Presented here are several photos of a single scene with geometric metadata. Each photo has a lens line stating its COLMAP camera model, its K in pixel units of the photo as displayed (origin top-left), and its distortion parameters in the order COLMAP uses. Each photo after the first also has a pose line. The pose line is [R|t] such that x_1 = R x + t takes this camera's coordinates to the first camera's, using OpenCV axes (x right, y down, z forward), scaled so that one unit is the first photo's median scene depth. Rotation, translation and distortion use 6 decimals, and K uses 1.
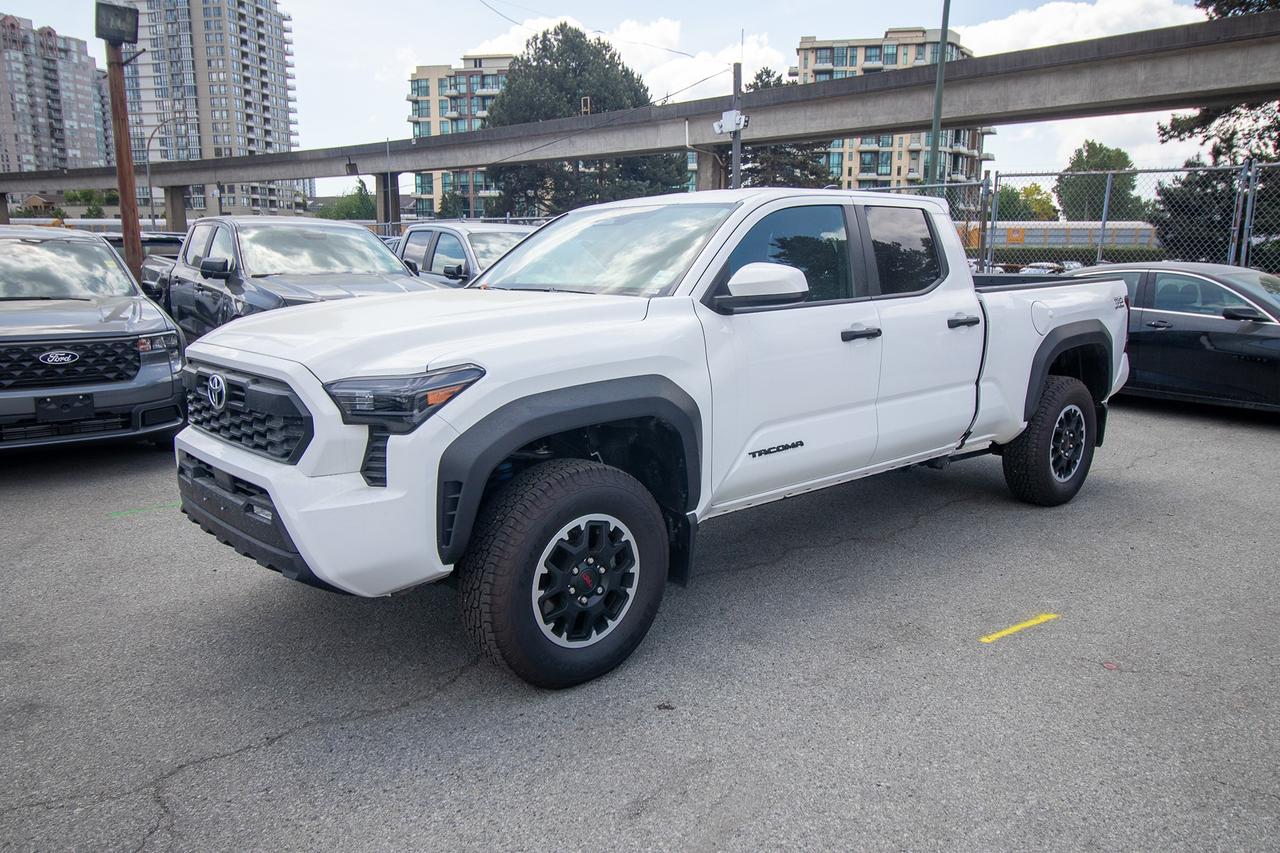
lens RADIAL K [[937.7, 0, 589.5], [0, 937.7, 427.7], [0, 0, 1]] dist [0.005318, 0.000000]
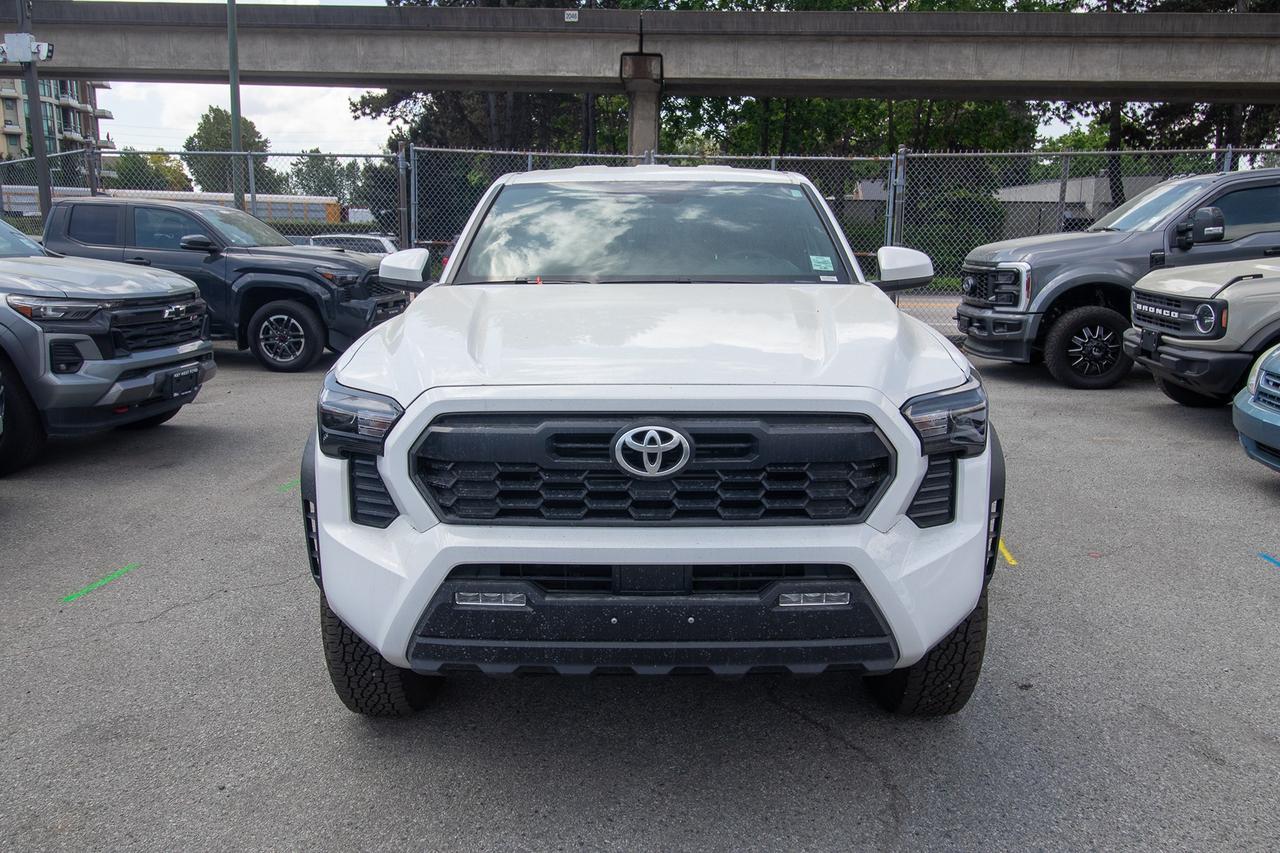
lens RADIAL K [[1052.1, 0, 623.8], [0, 1052.1, 436.3], [0, 0, 1]] dist [0.012635, -0.000444]
pose [[0.651040, -0.142940, 0.745463, -0.104485], [0.133358, 0.988372, 0.073051, -0.011488], [-0.747236, 0.051854, 0.662532, 0.056982]]
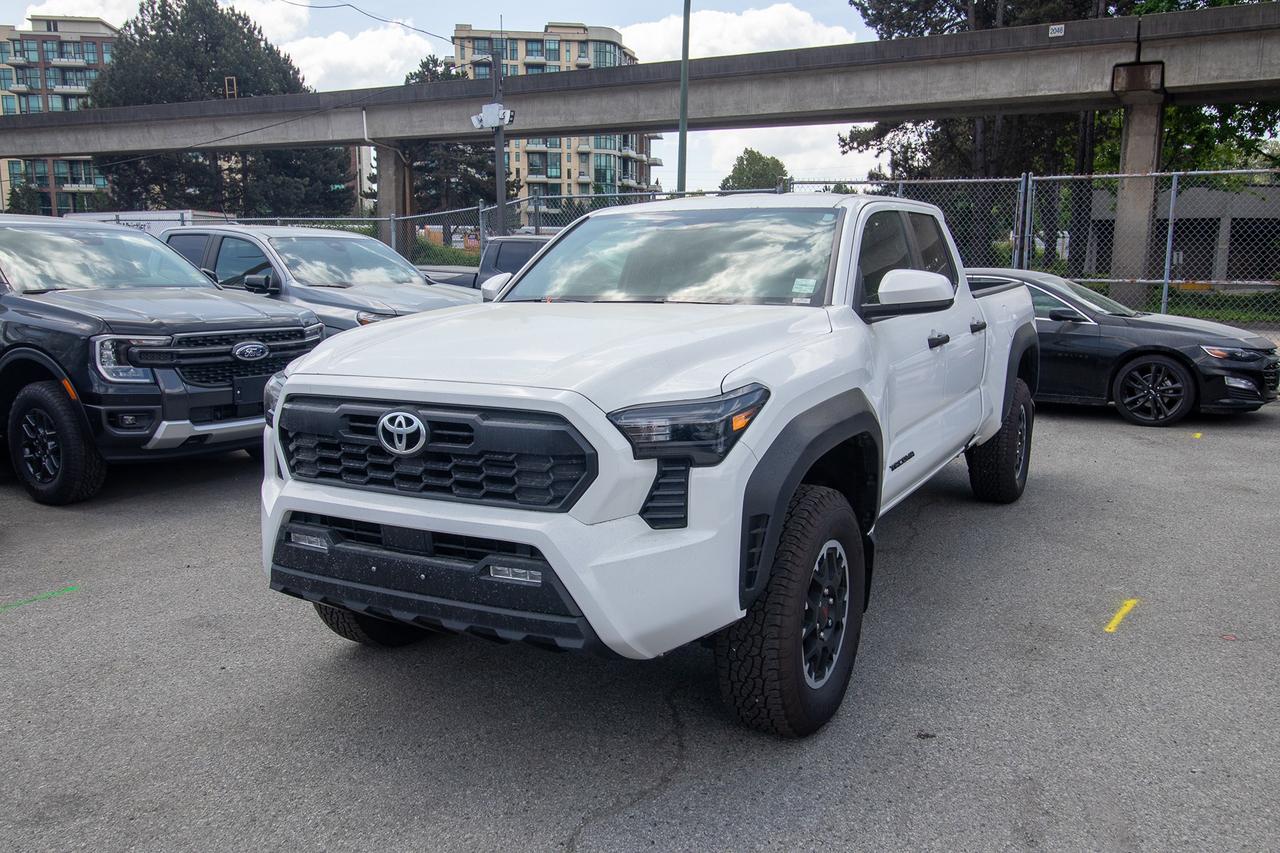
lens RADIAL K [[1052.1, 0, 596.4], [0, 1052.1, 437.6], [0, 0, 1]] dist [0.012635, -0.000444]
pose [[0.939783, -0.059342, 0.336582, -0.059079], [0.065387, 0.997838, -0.006643, -0.001883], [-0.335460, 0.028251, 0.941631, 0.010011]]
